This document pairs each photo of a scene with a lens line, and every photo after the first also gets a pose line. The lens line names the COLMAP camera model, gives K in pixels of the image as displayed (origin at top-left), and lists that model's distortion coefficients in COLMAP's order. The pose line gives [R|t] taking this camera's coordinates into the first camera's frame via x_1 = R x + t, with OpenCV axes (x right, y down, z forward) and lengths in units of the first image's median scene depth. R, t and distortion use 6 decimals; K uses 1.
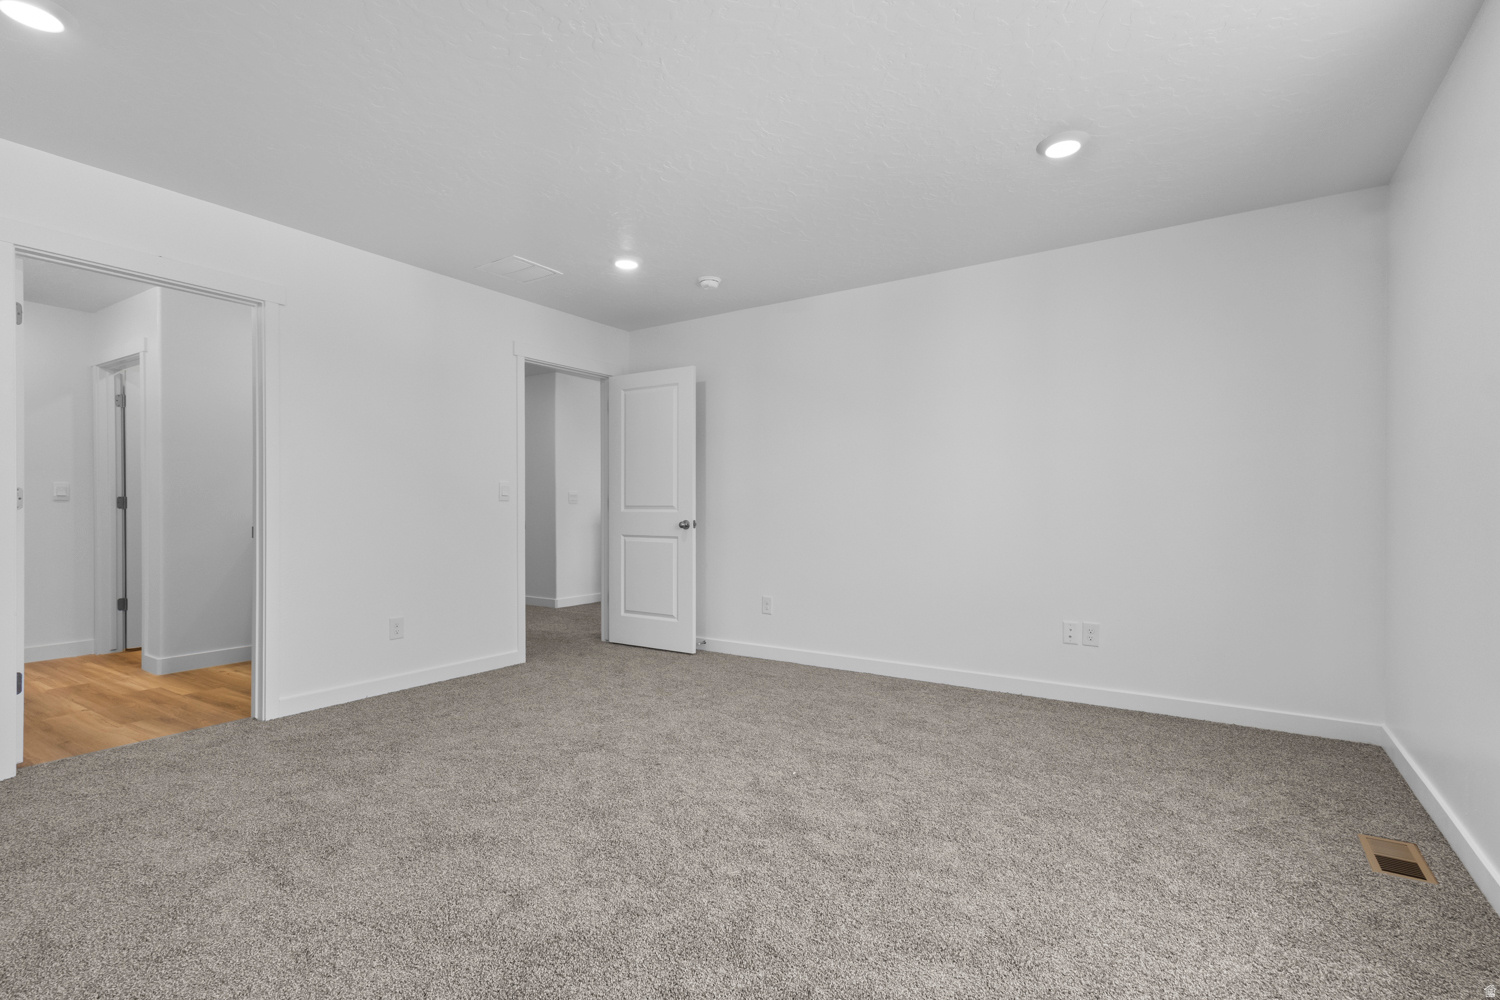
lens RADIAL K [[695.6, 0, 749.3], [0, 695.6, 503.4], [0, 0, 1]] dist [0.019455, -0.000180]
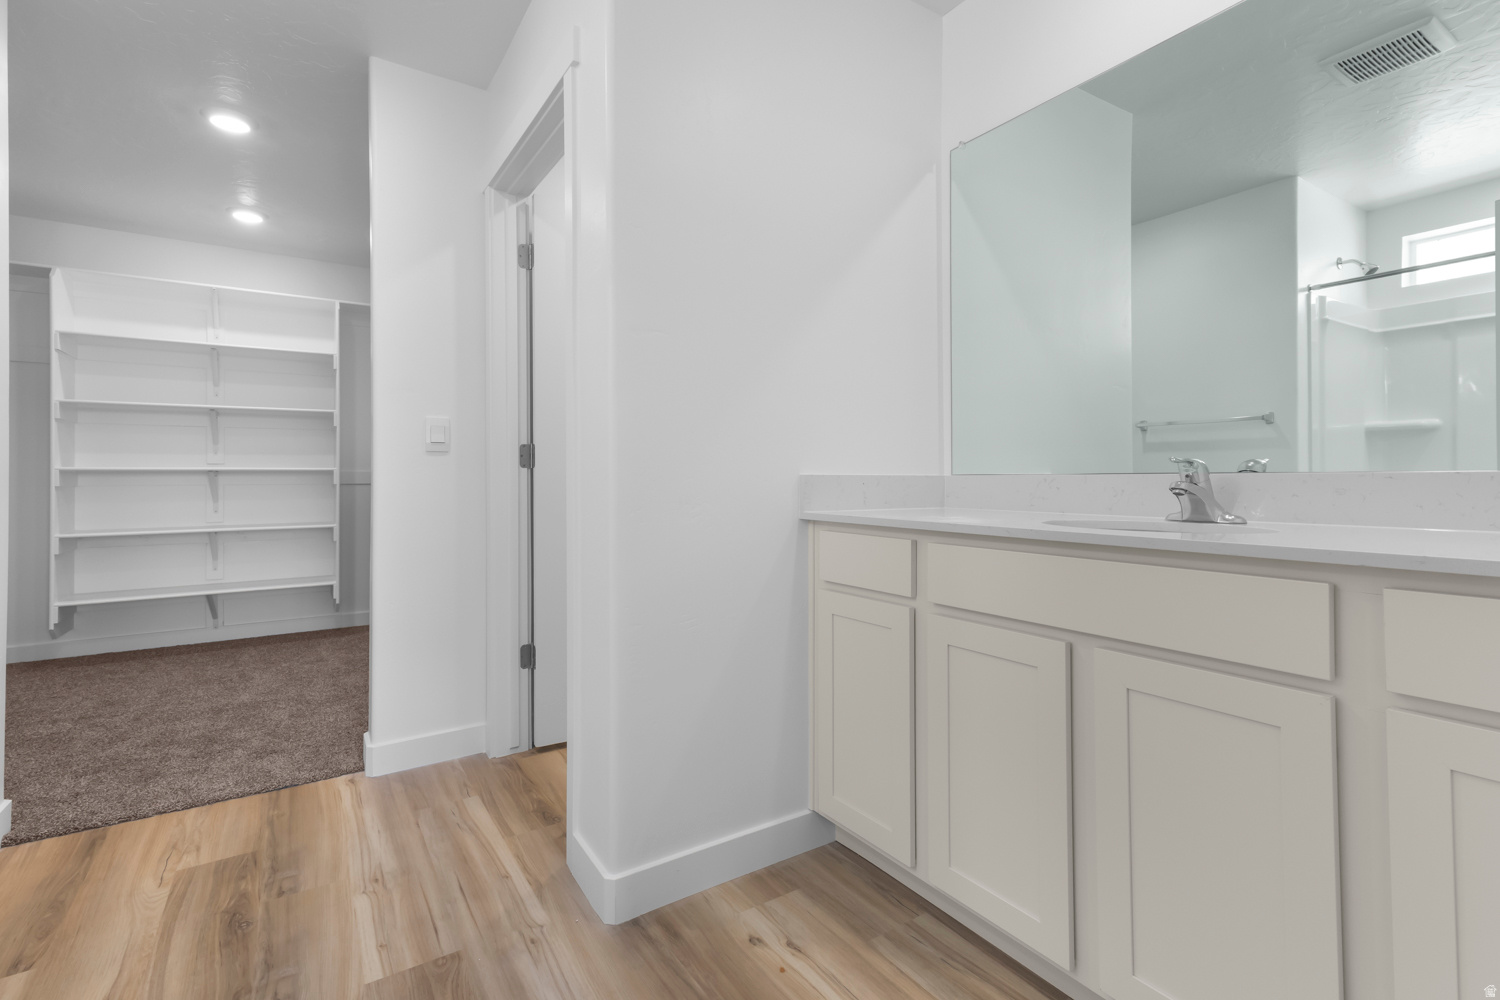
lens RADIAL K [[695.6, 0, 754.4], [0, 695.6, 472.9], [0, 0, 1]] dist [0.019455, -0.000180]
pose [[0.919942, -0.001160, -0.392053, -0.543505], [-0.000730, 0.999989, -0.004671, 0.013562], [0.392054, 0.004583, 0.919931, 0.604887]]
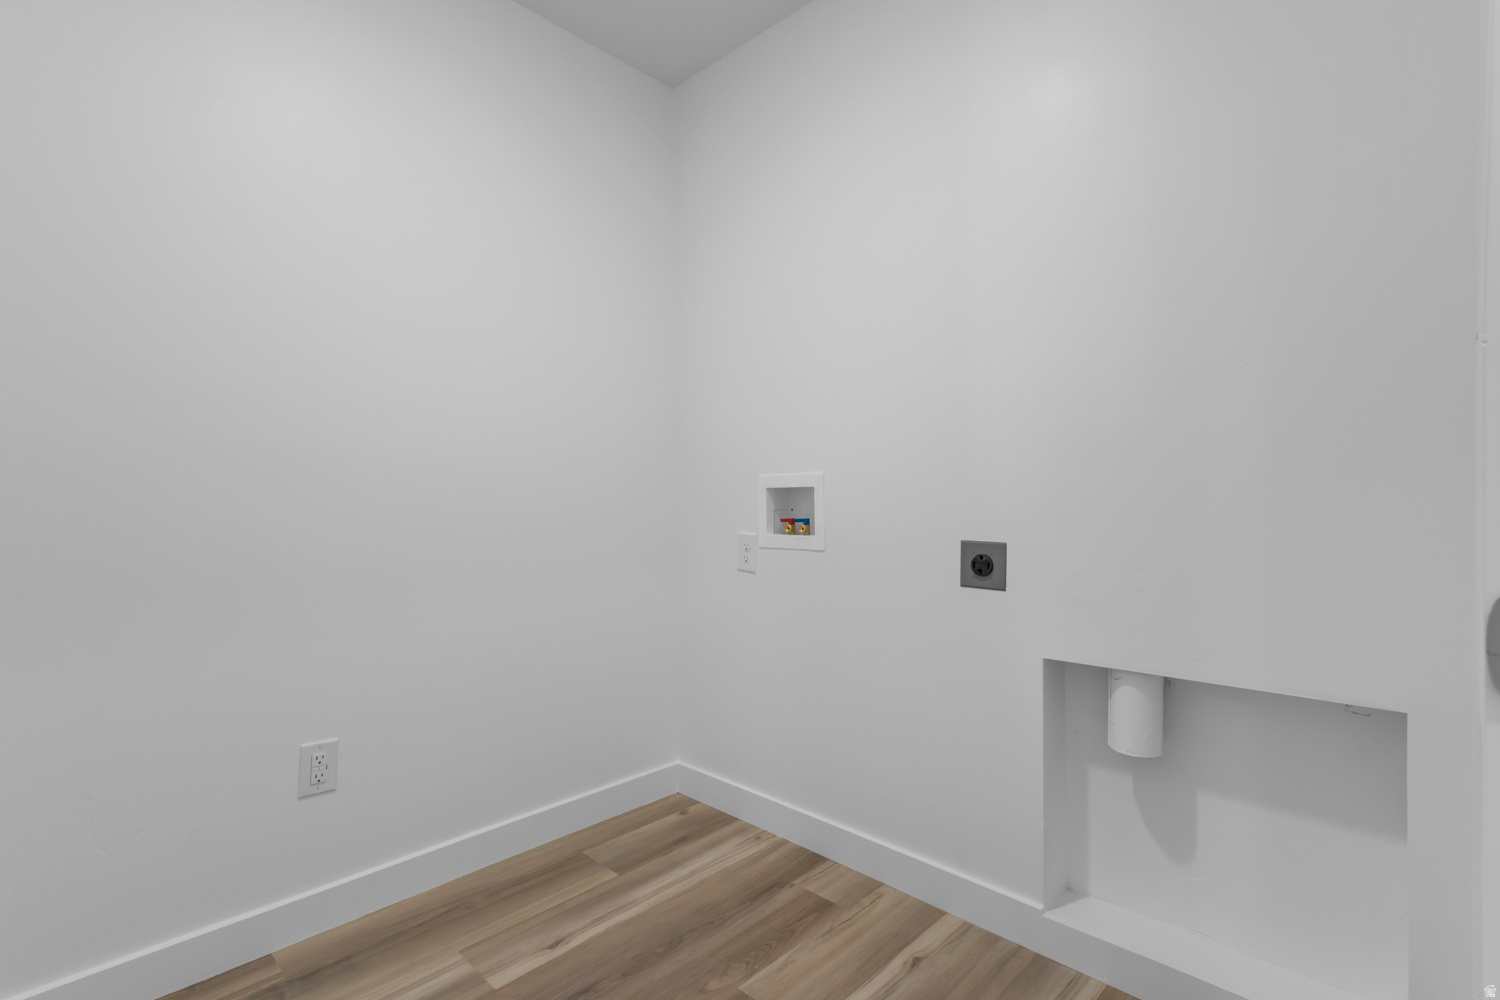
lens RADIAL K [[695.6, 0, 742.8], [0, 695.6, 510.9], [0, 0, 1]] dist [0.019455, -0.000180]
pose [[-0.175035, 0.011978, -0.984489, -0.630183], [-0.000332, 0.999925, 0.012225, 0.008429], [0.984562, 0.002467, -0.175018, 1.025894]]
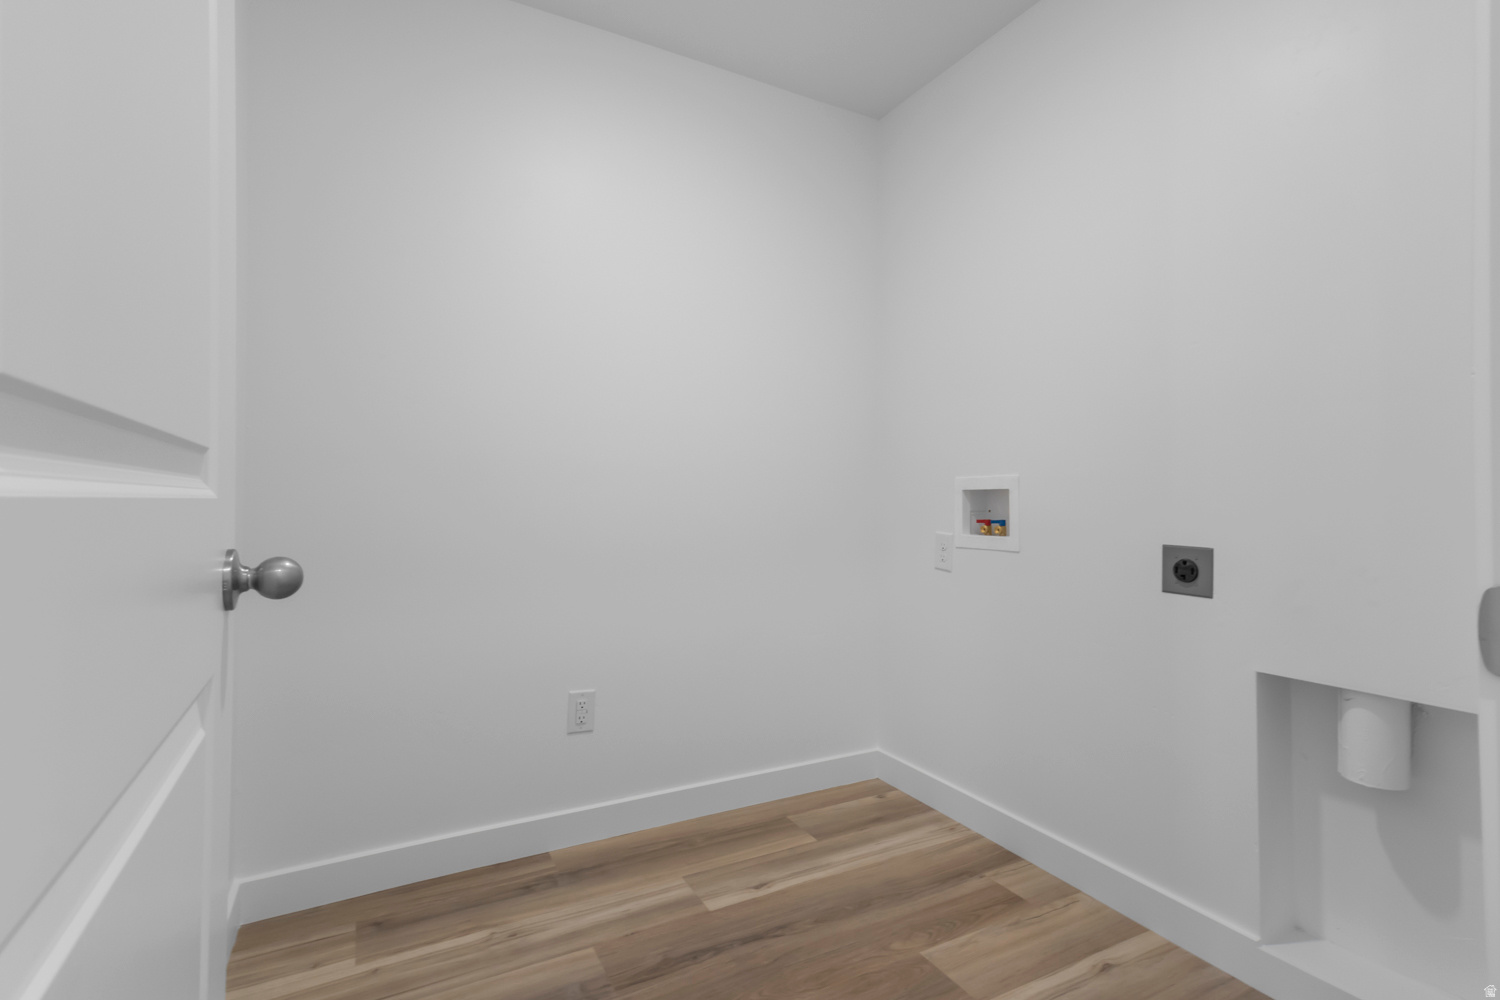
lens RADIAL K [[695.6, 0, 746.5], [0, 695.6, 501.1], [0, 0, 1]] dist [0.019455, -0.000180]
pose [[-0.466785, -0.004522, -0.884359, -0.601811], [-0.008206, 0.999966, -0.000782, 0.008271], [0.884333, 0.006892, -0.466807, 1.047968]]
